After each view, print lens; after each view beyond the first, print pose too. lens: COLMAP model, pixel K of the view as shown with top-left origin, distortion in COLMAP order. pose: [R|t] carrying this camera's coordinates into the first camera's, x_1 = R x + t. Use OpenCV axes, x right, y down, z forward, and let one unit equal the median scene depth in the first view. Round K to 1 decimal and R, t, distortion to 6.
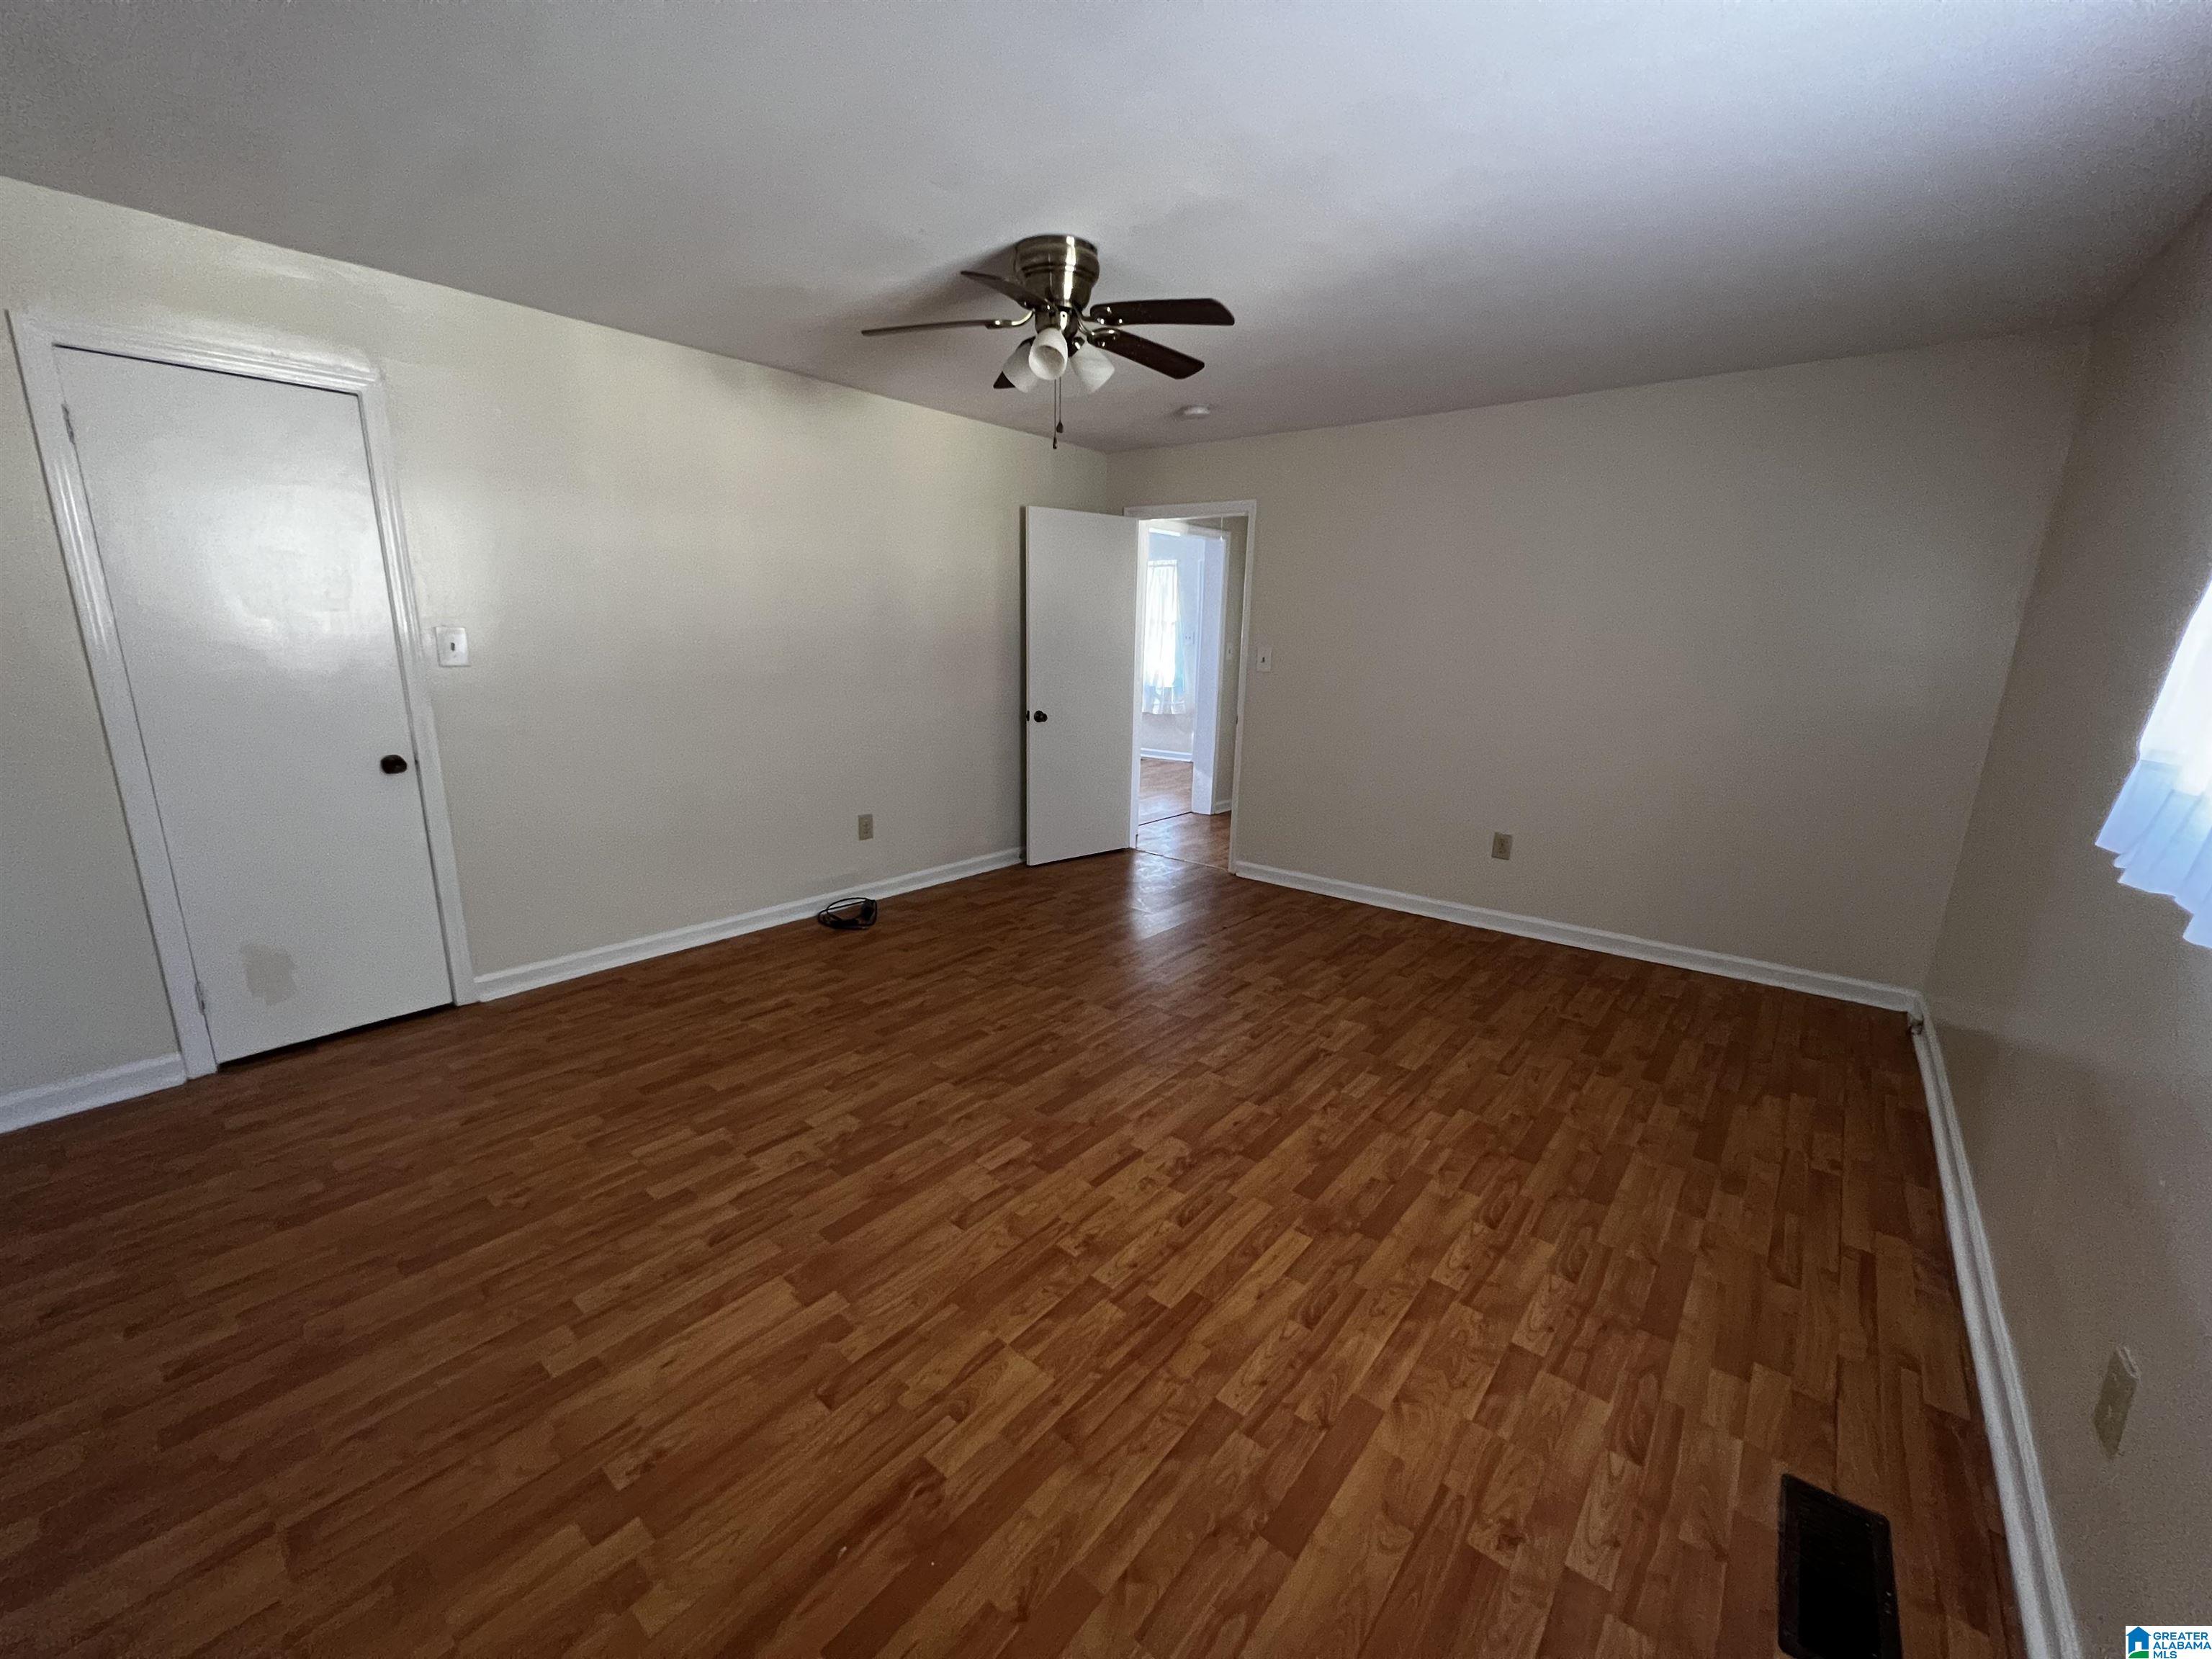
lens RADIAL K [[886.7, 0, 1108.2], [0, 886.7, 832.5], [0, 0, 1]] dist [-0.002267, 0.000045]
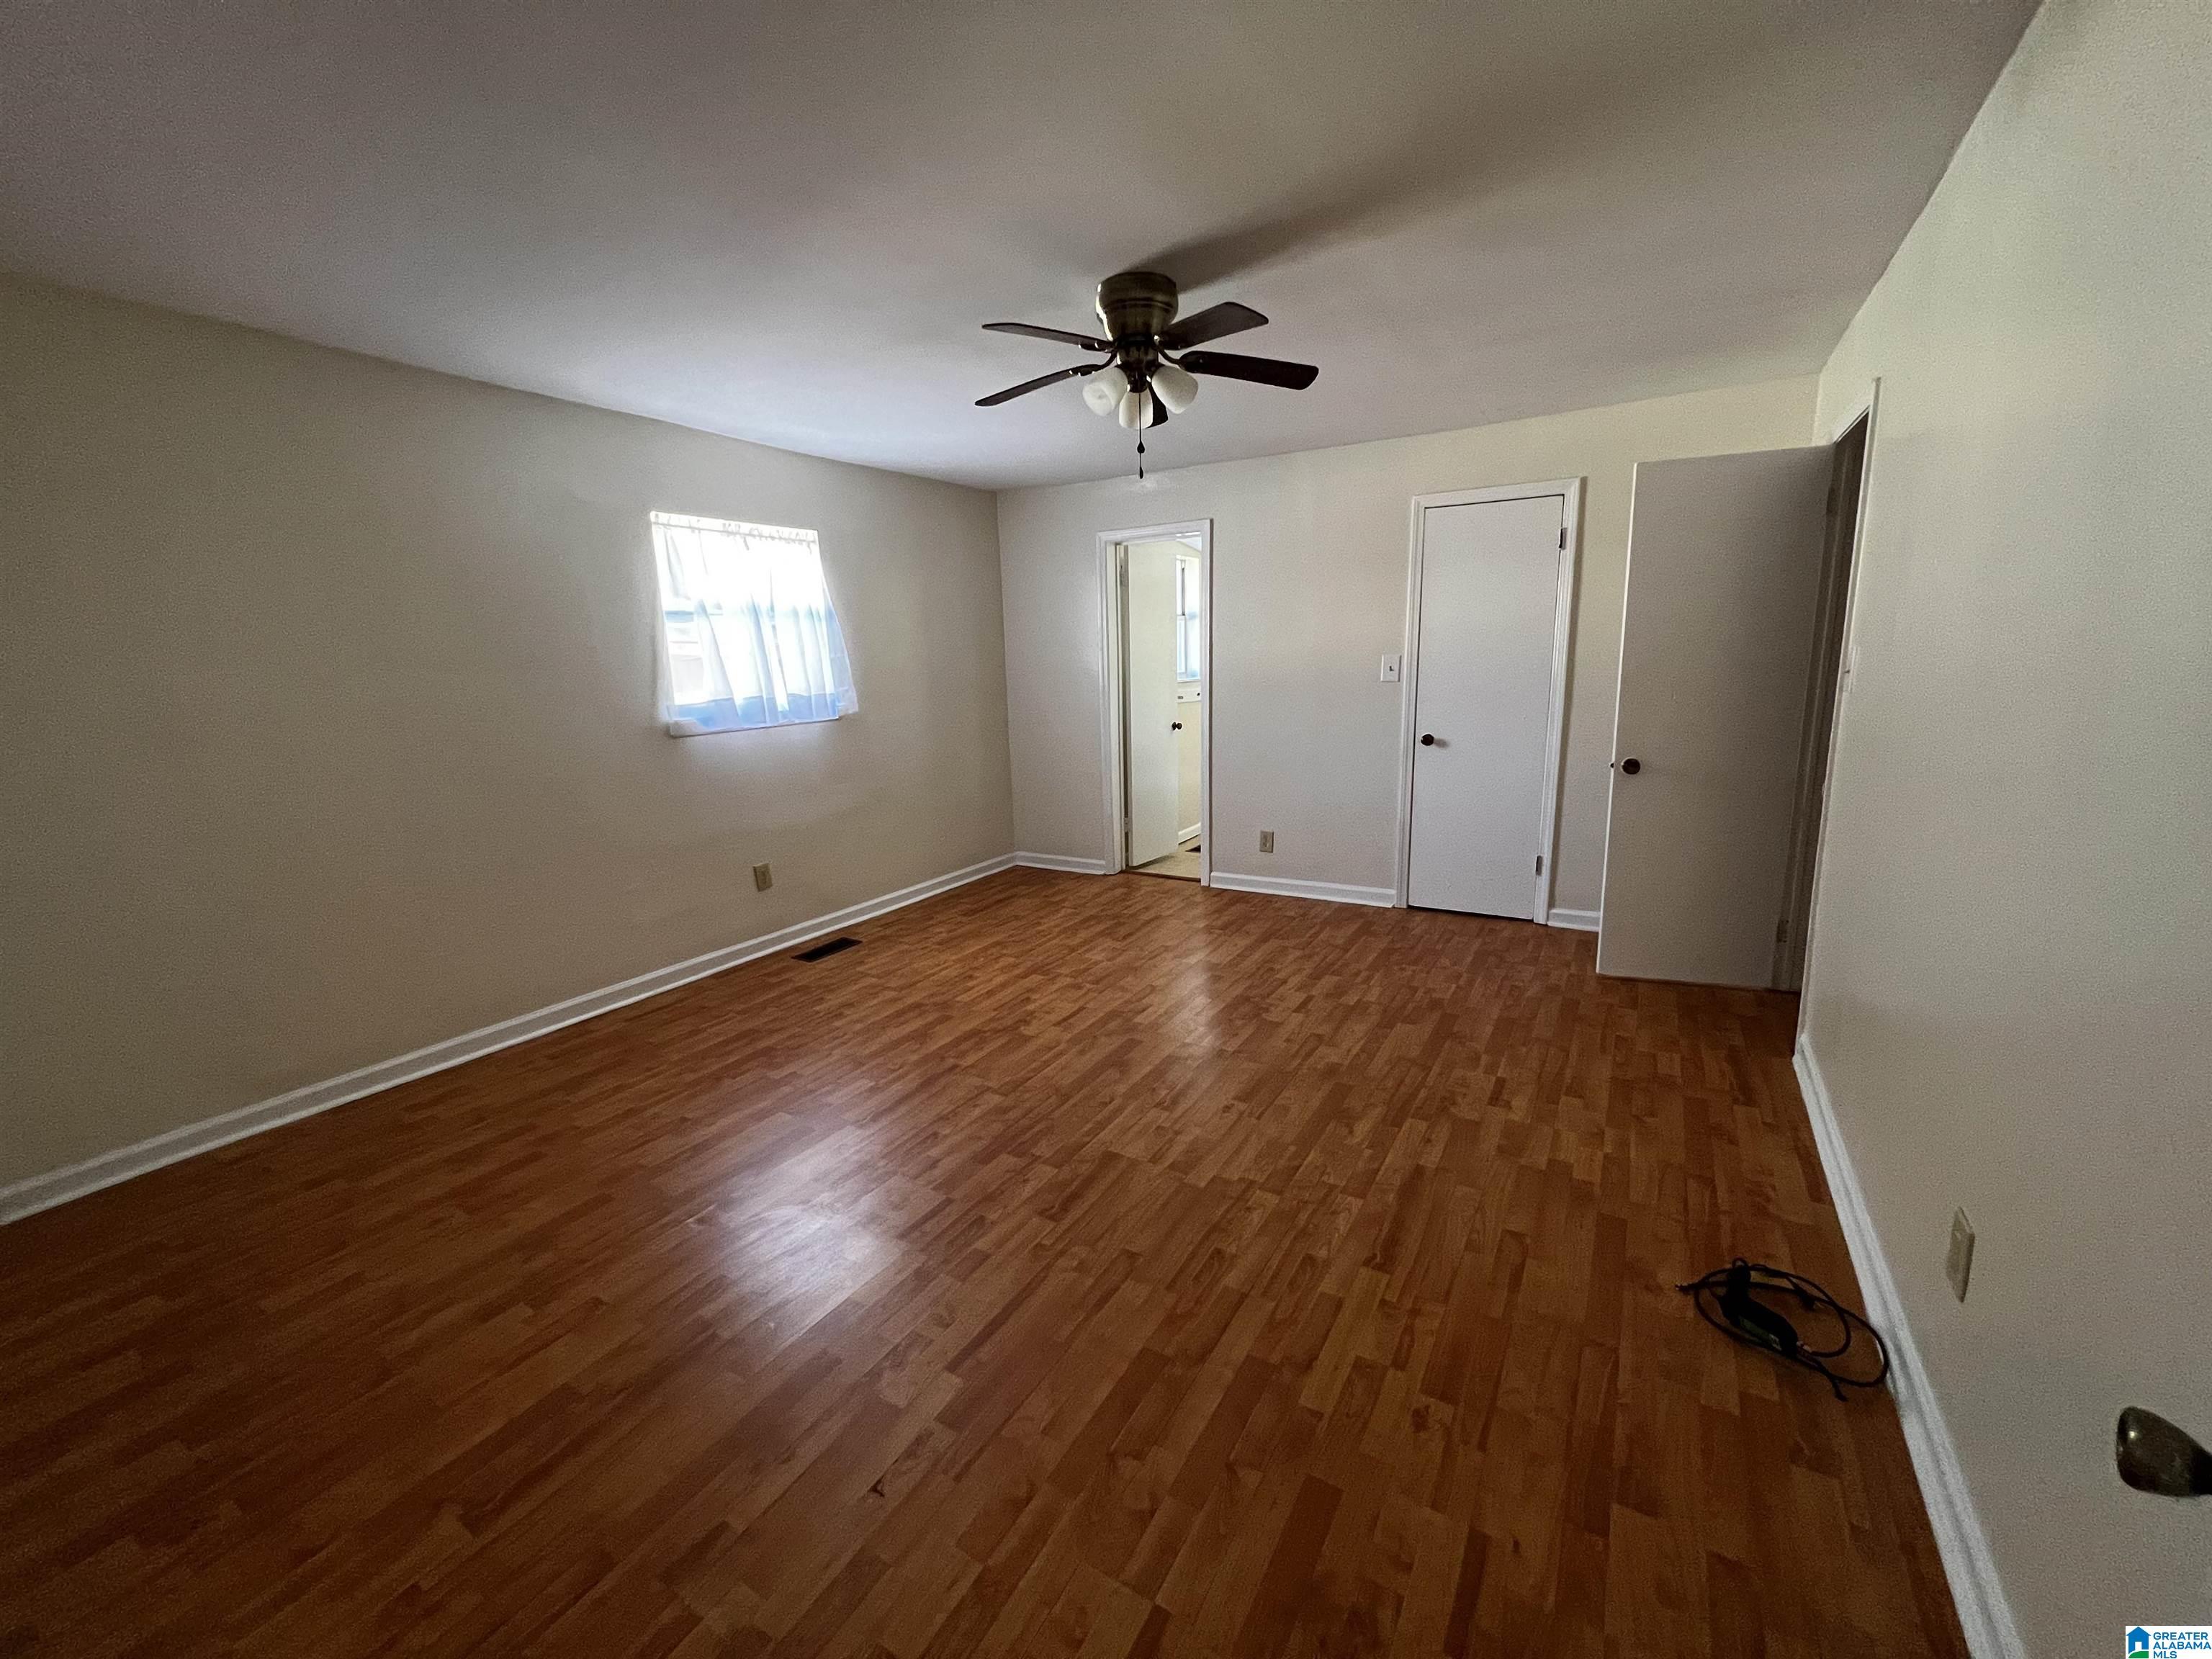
lens RADIAL K [[886.7, 0, 1108.2], [0, 886.7, 832.5], [0, 0, 1]] dist [-0.002267, 0.000045]
pose [[-0.989556, 0.035272, -0.139763, 0.143156], [-0.025580, 0.911240, 0.411082, -0.511718], [0.141858, 0.410363, -0.900821, 2.216780]]
